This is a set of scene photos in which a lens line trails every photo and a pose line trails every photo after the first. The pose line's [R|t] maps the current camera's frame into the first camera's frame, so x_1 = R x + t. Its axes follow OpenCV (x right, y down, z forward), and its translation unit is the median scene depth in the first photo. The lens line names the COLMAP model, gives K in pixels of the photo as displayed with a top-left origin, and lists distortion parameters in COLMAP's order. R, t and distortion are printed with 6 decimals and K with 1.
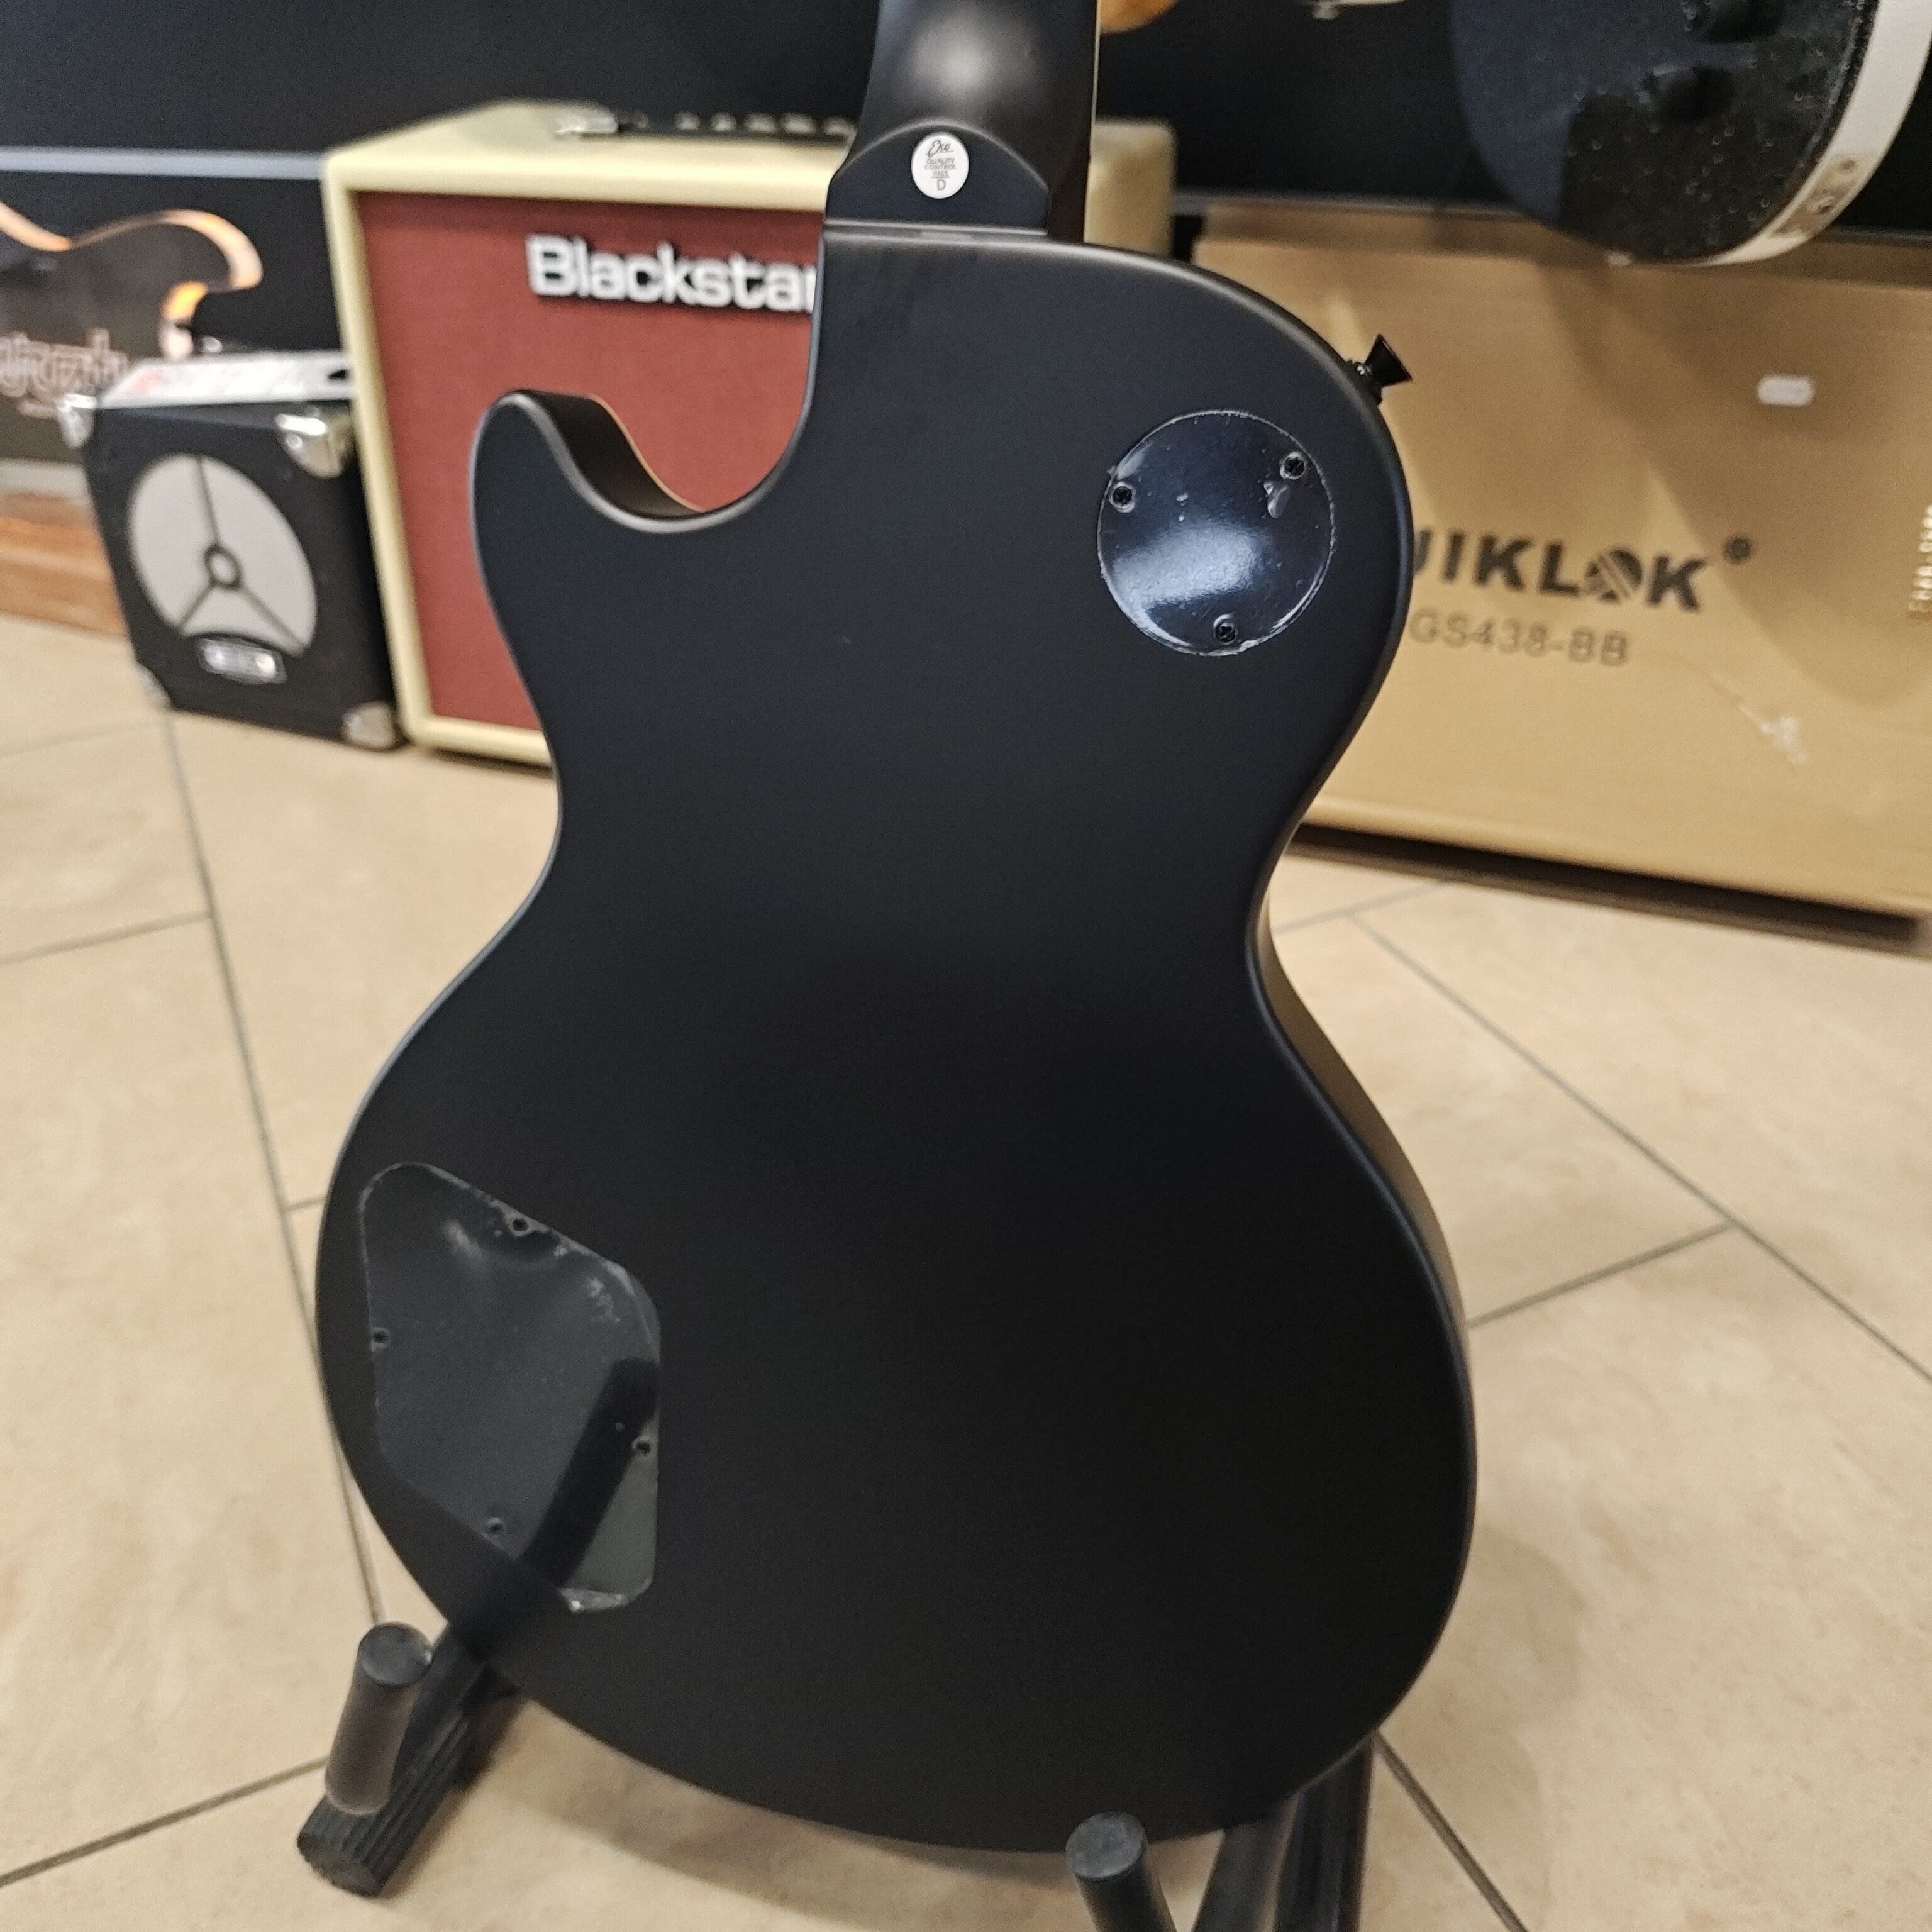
lens RADIAL K [[1808.1, 0, 918.5], [0, 1808.1, 992.6], [0, 0, 1]] dist [0.000946, -0.066456]
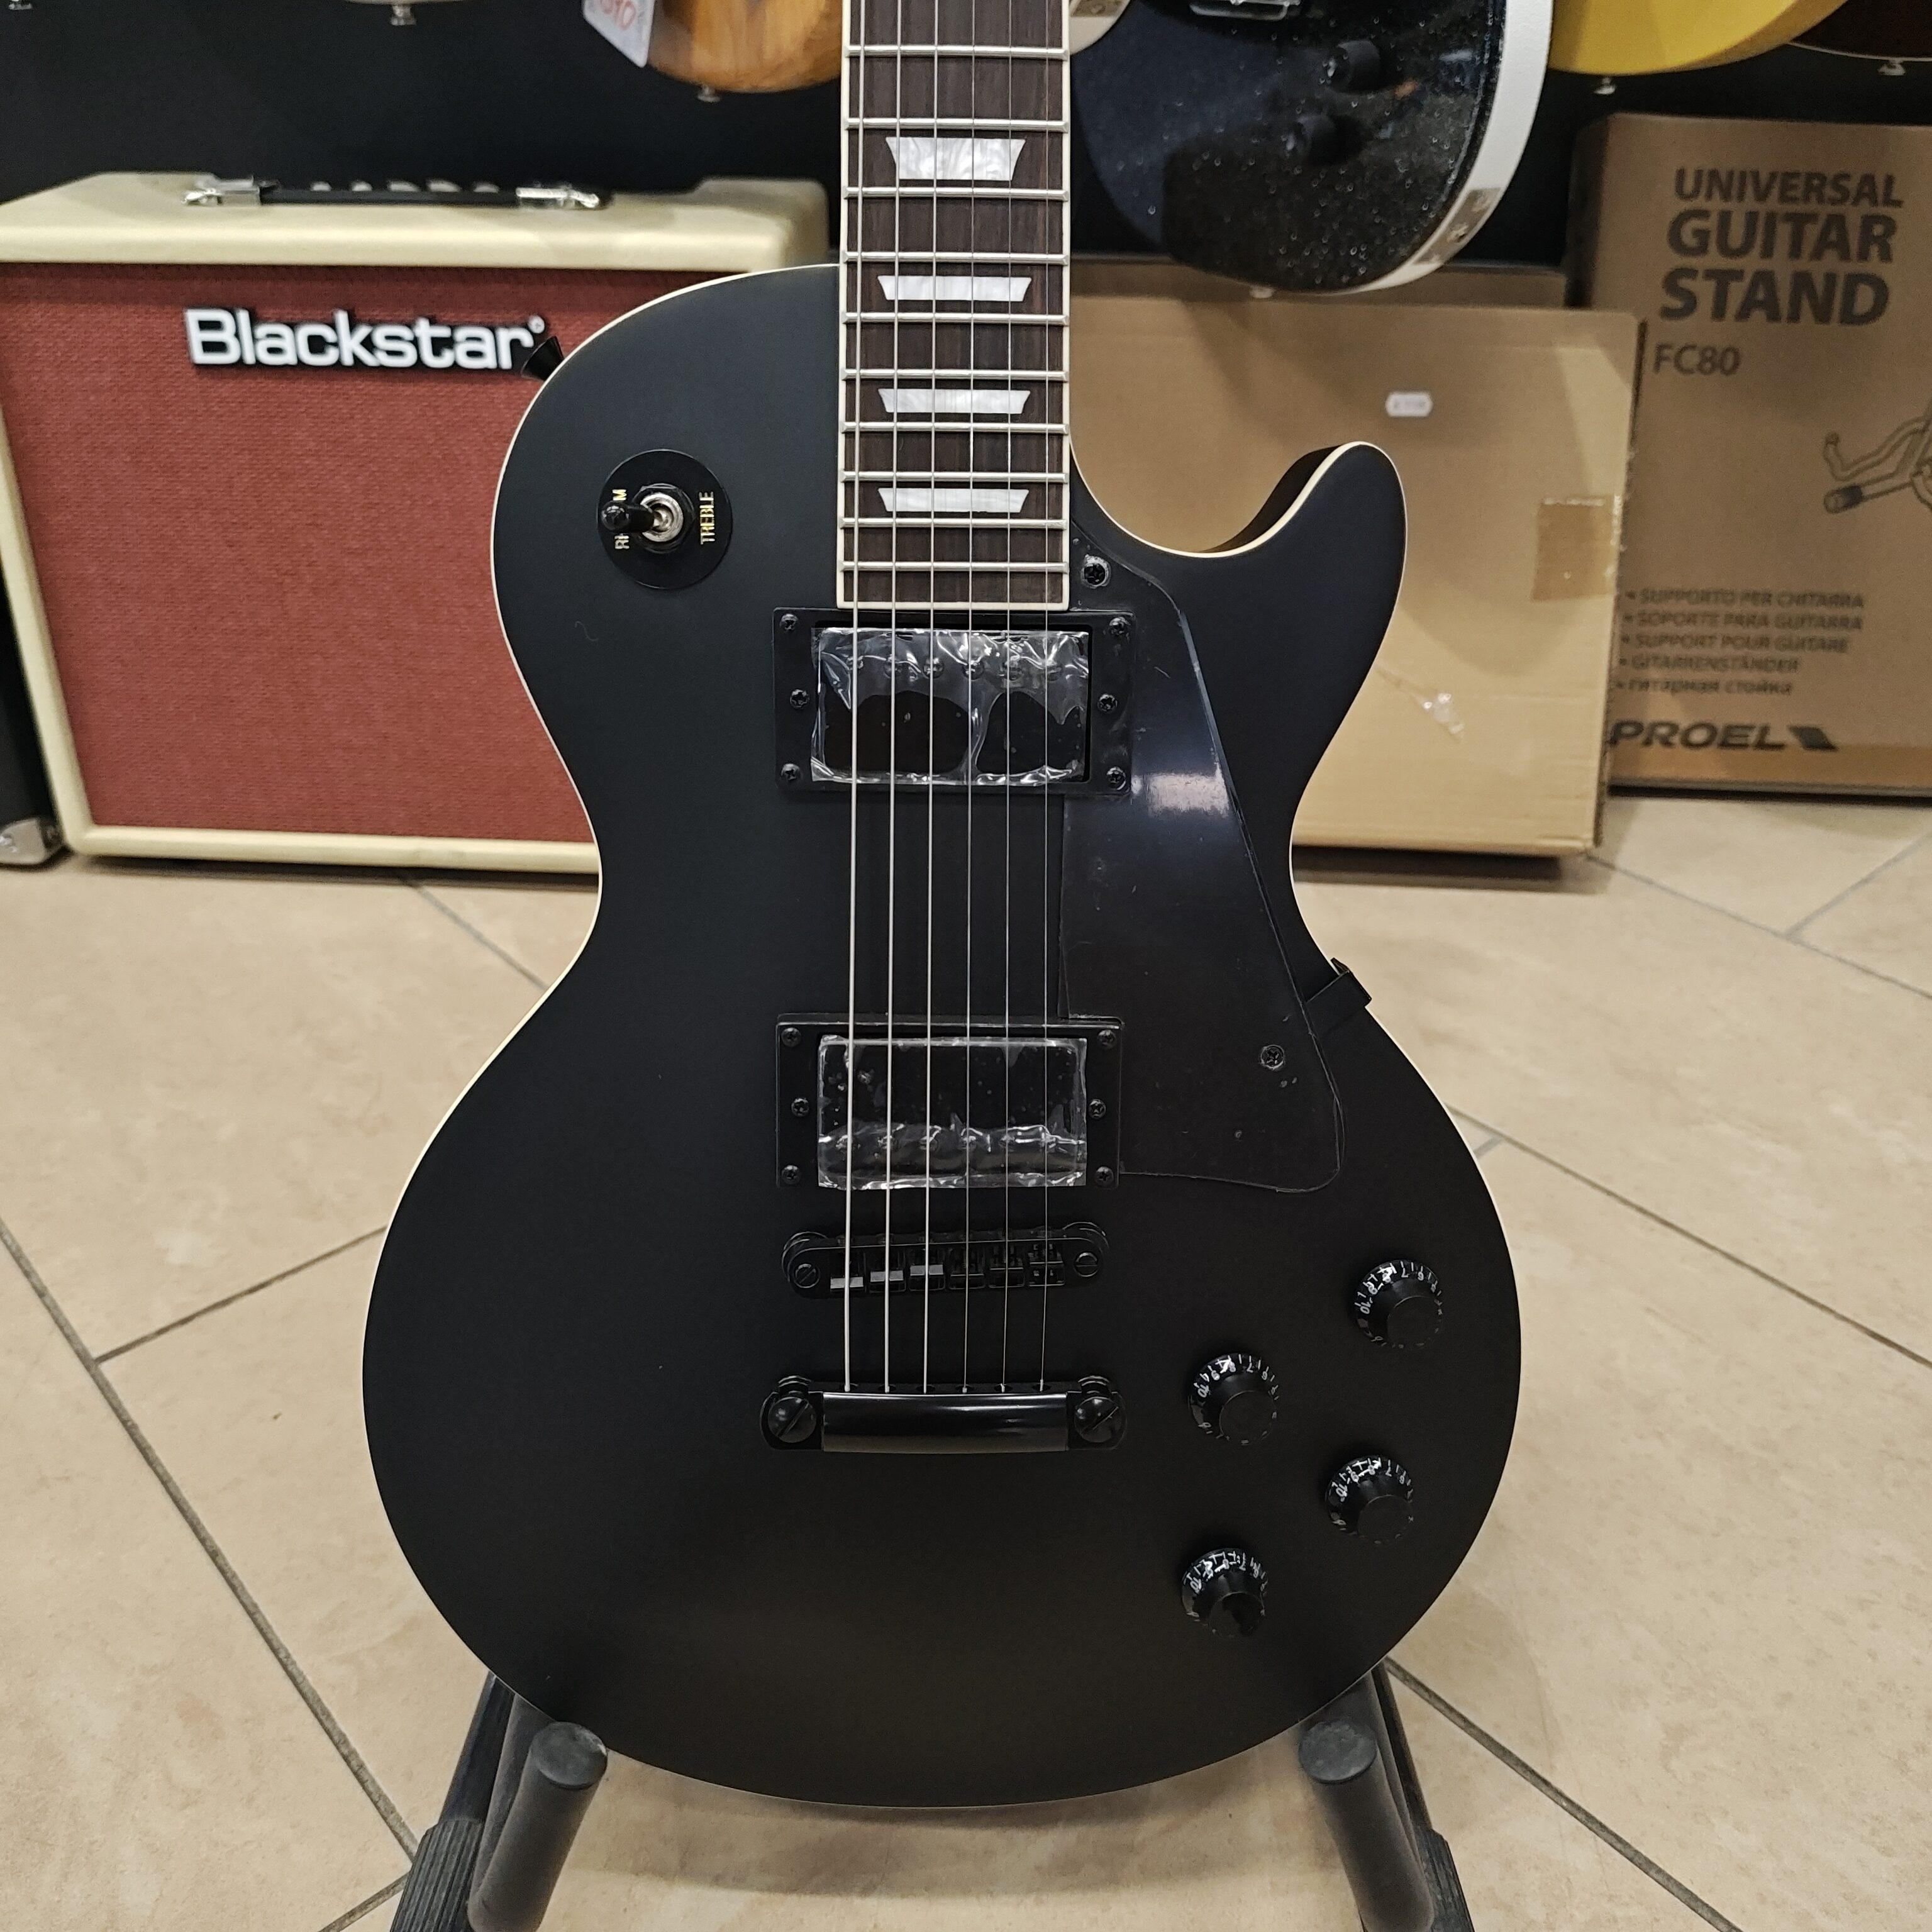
lens RADIAL K [[1786.5, 0, 921.7], [0, 1786.5, 1006.2], [0, 0, 1]] dist [0.080661, -0.226496]
pose [[0.955209, -0.129487, 0.266100, -0.147082], [0.136730, 0.990569, -0.008795, 0.006235], [-0.262452, 0.044785, 0.963905, 0.008944]]
